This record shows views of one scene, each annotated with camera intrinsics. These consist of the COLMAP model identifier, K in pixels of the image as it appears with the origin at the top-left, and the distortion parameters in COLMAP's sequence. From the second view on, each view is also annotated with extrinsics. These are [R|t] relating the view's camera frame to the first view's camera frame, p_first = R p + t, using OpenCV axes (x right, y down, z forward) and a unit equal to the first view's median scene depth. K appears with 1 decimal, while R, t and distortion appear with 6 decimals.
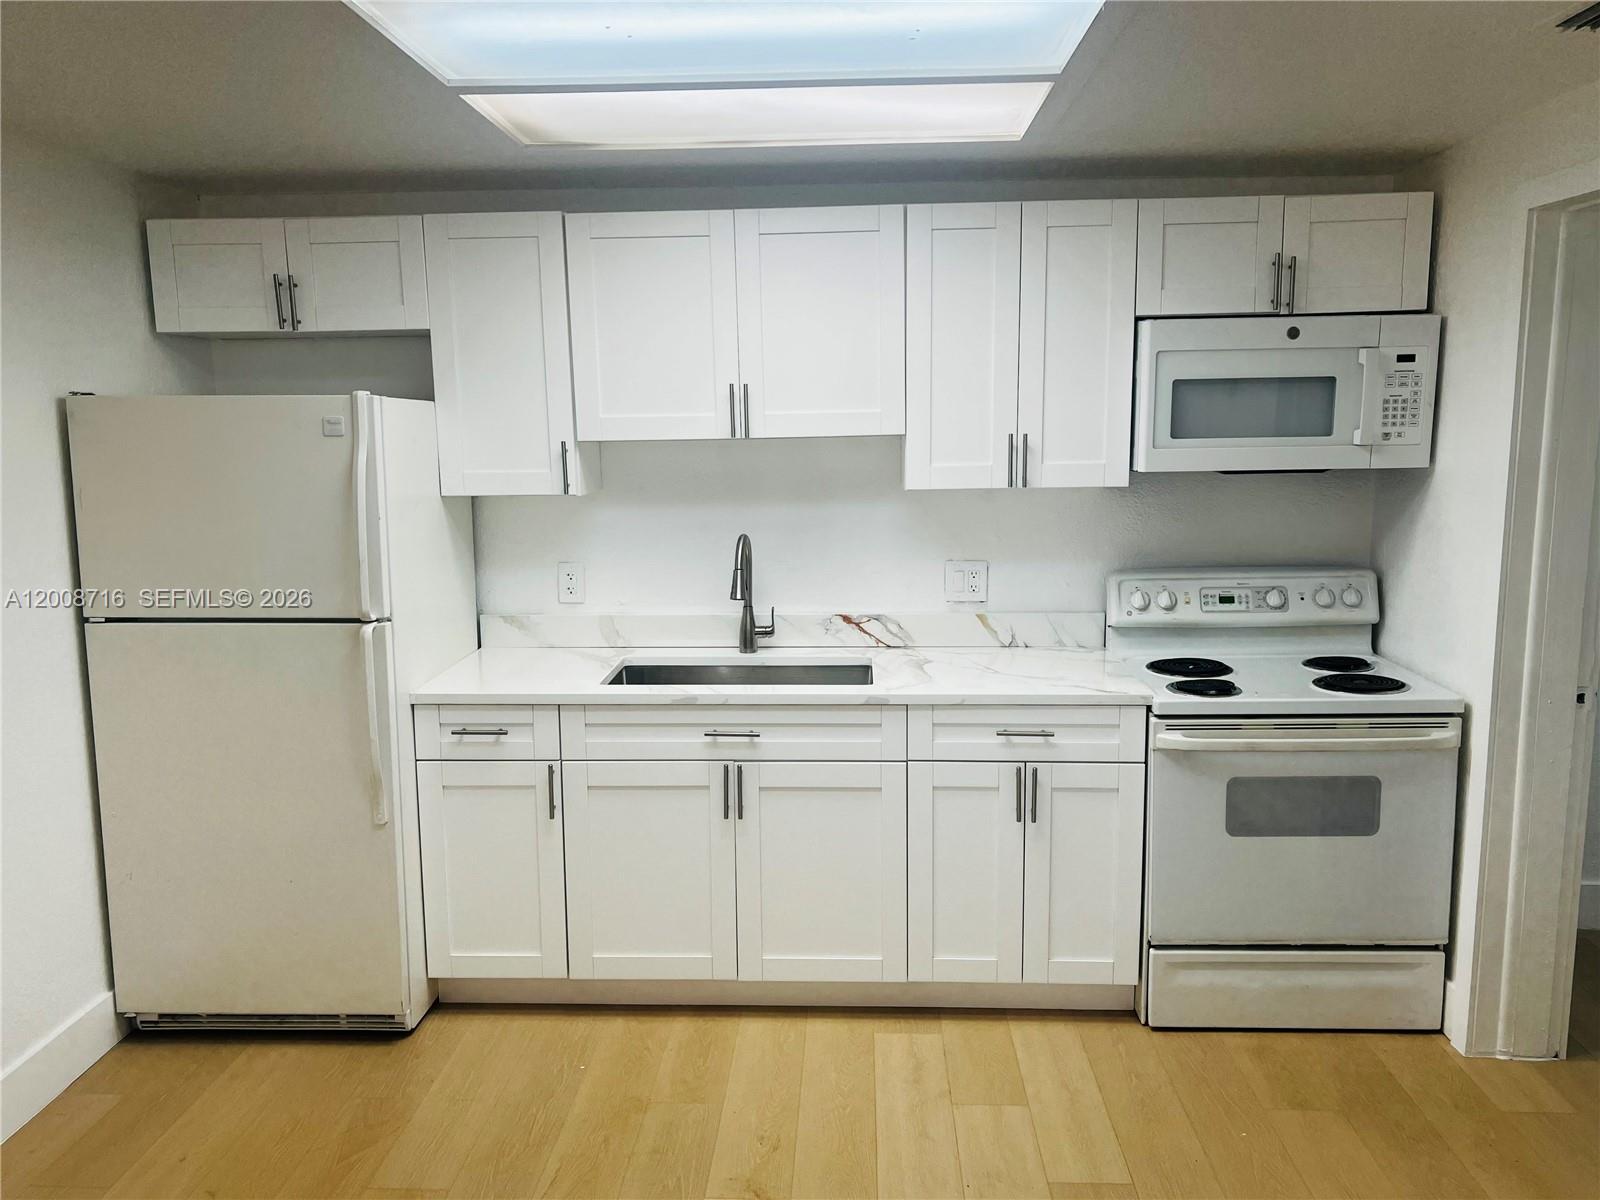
lens RADIAL K [[1257.4, 0, 810.7], [0, 1257.4, 601.8], [0, 0, 1]] dist [0.009958, -0.030768]
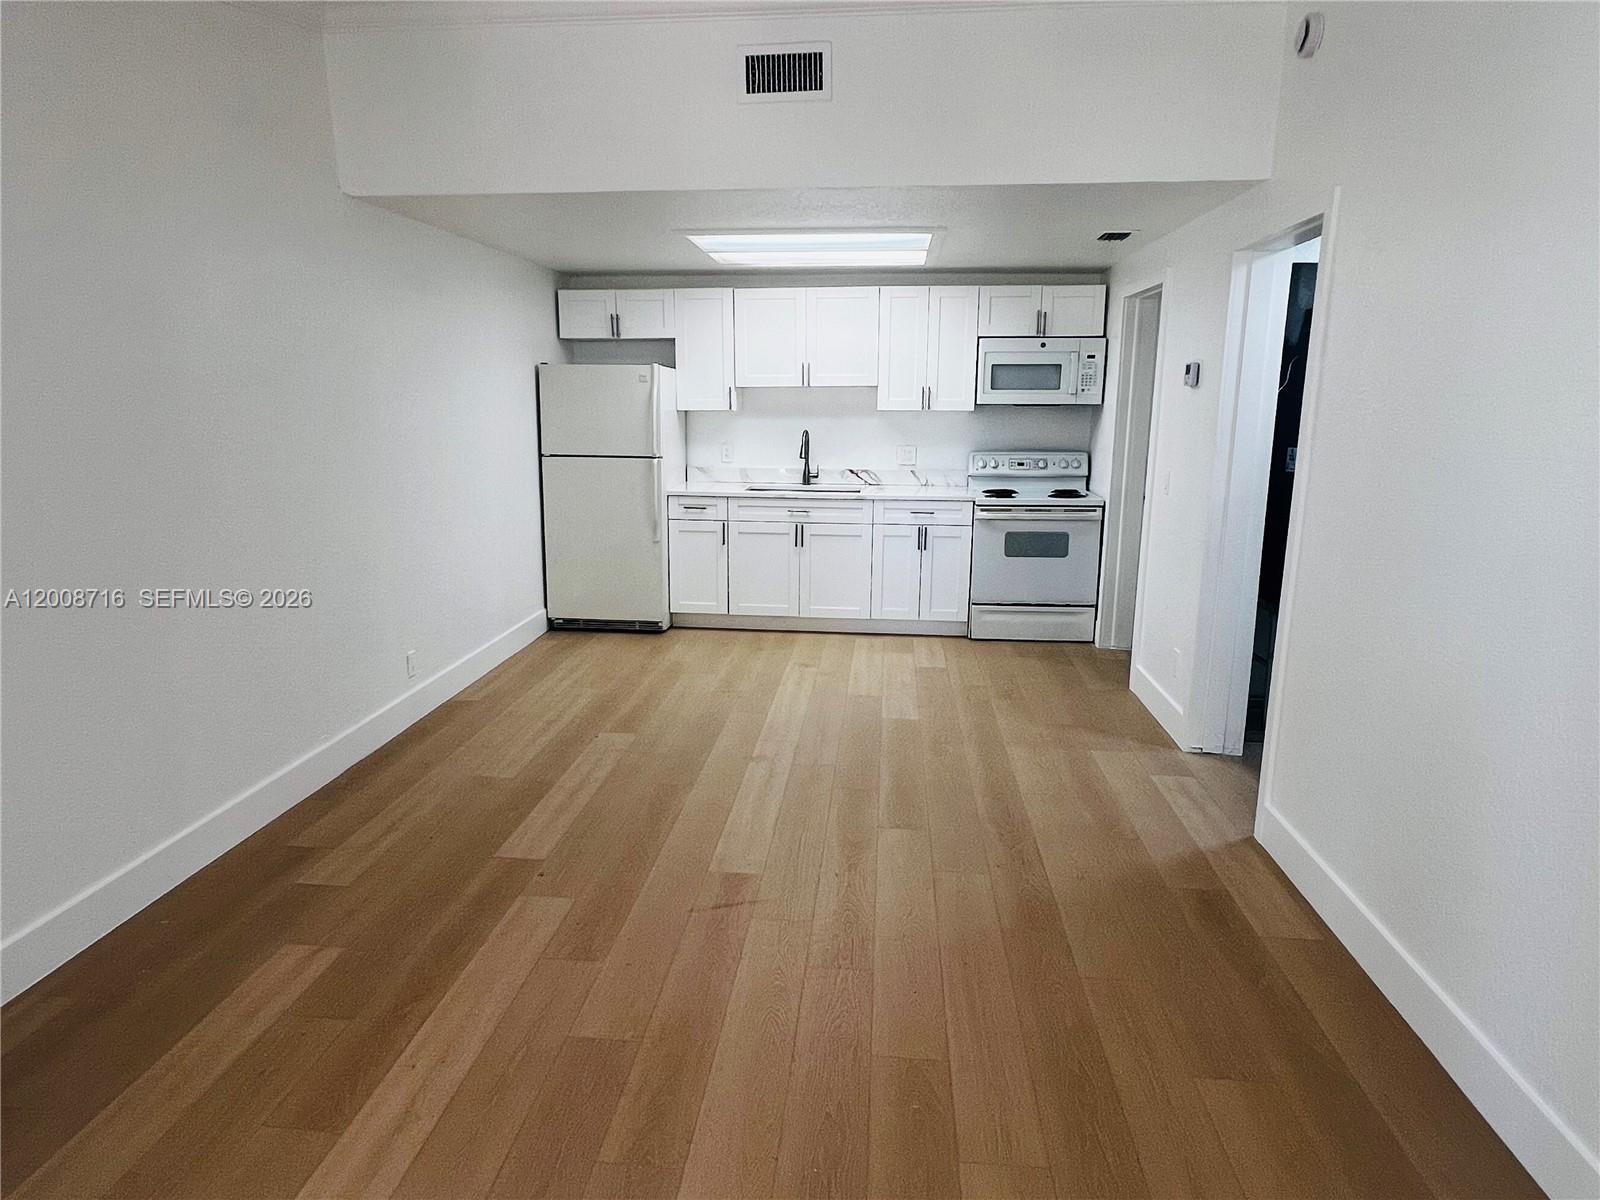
lens RADIAL K [[974.9, 0, 788.7], [0, 974.9, 601.3], [0, 0, 1]] dist [-0.036893, 0.000907]
pose [[0.997812, 0.028679, -0.059564, 0.031037], [-0.024948, 0.997736, 0.062459, 0.157066], [0.061221, -0.060837, 0.996269, -0.831596]]
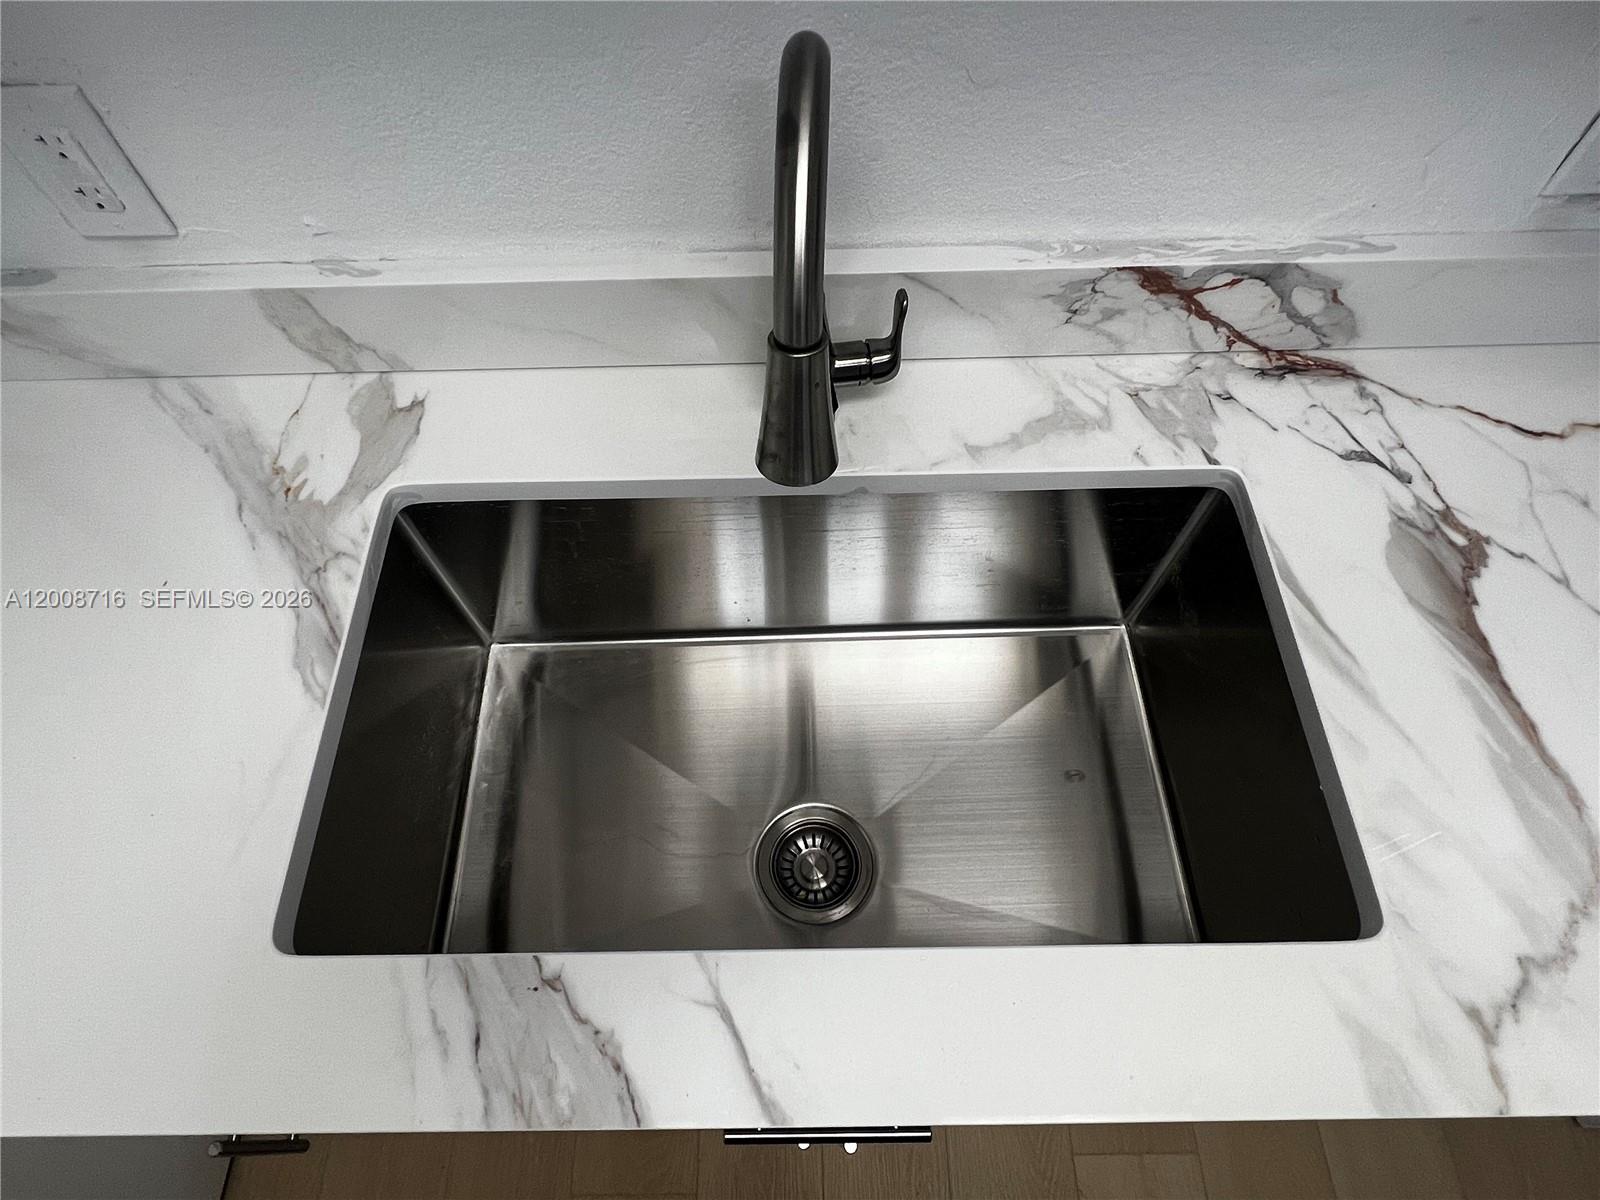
lens RADIAL K [[897.2, 0, 793.9], [0, 897.2, 597.3], [0, 0, 1]] dist [-0.002876, 0.003983]
pose [[0.998949, -0.042631, 0.016849, -0.065703], [0.013285, 0.621035, 0.783670, -0.113158], [-0.043873, -0.782623, 0.620948, 0.944353]]
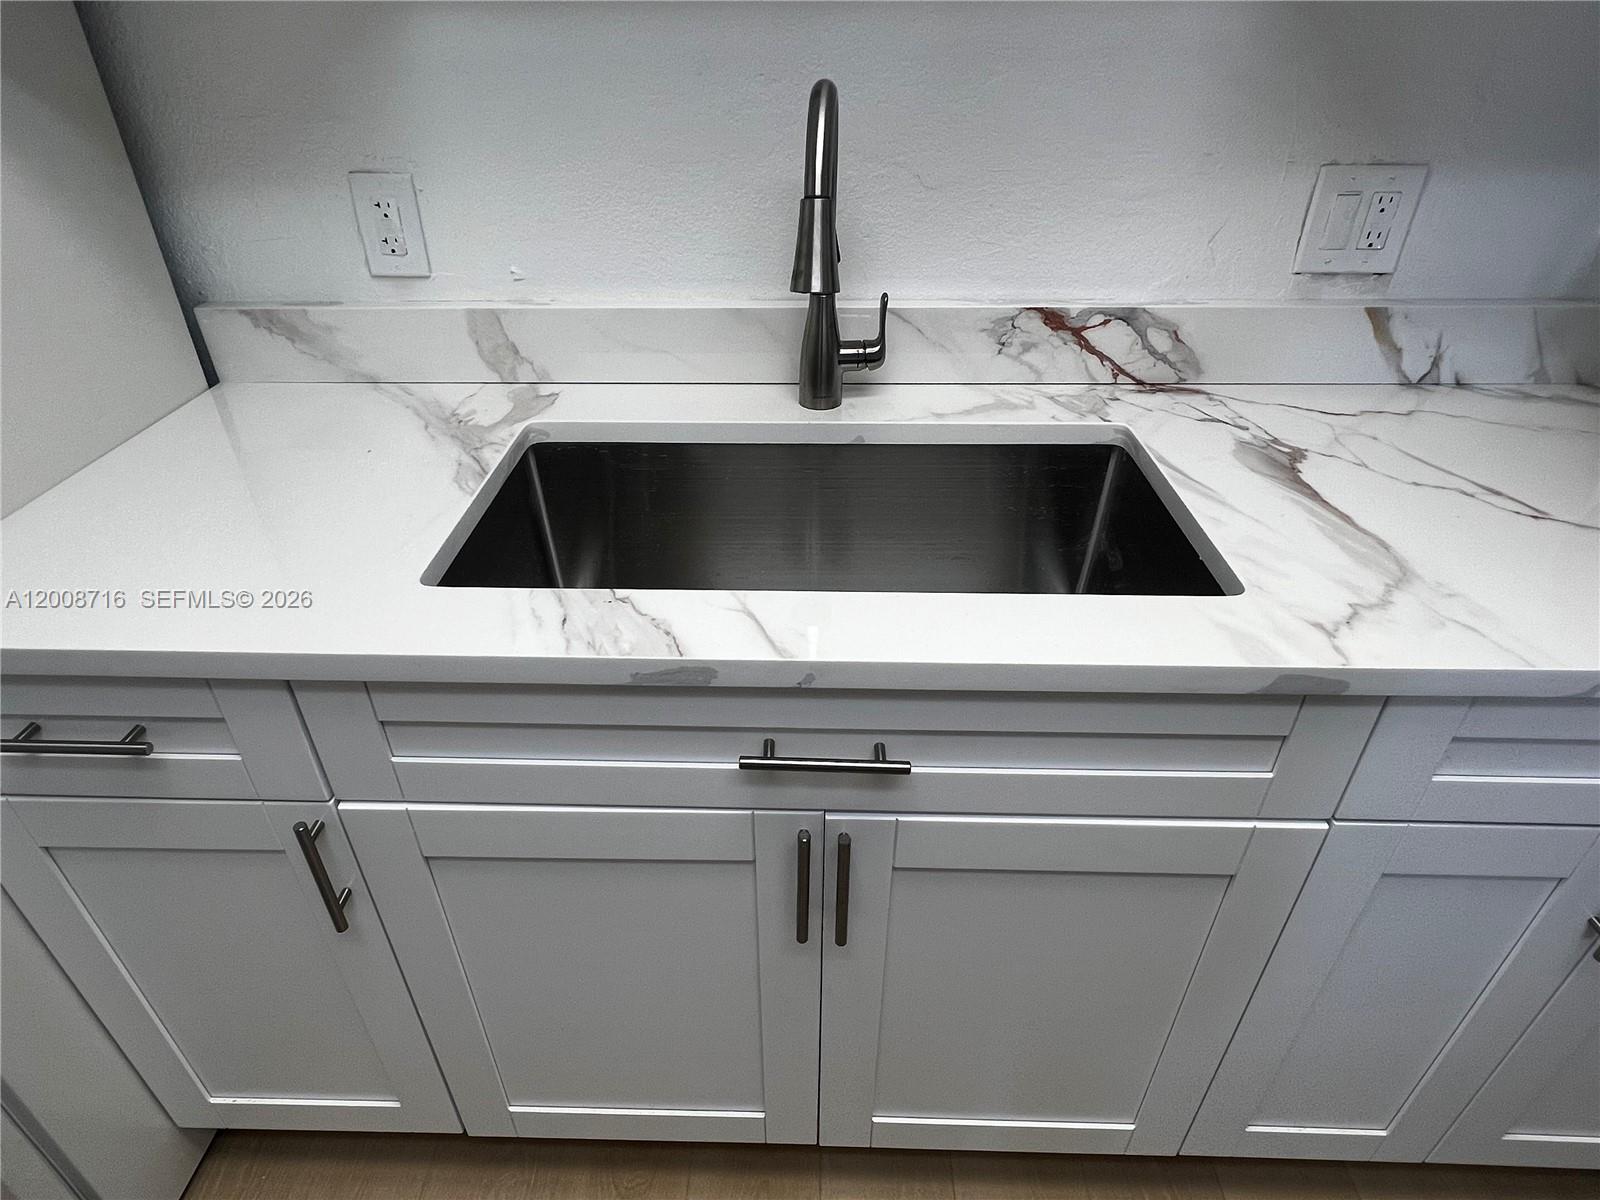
lens RADIAL K [[897.2, 0, 792.7], [0, 897.2, 611.8], [0, 0, 1]] dist [-0.002876, 0.003983]
pose [[0.999981, -0.003573, 0.005068, -0.069561], [0.001096, 0.906256, 0.422728, -0.028189], [-0.006103, -0.422714, 0.906242, 0.784208]]
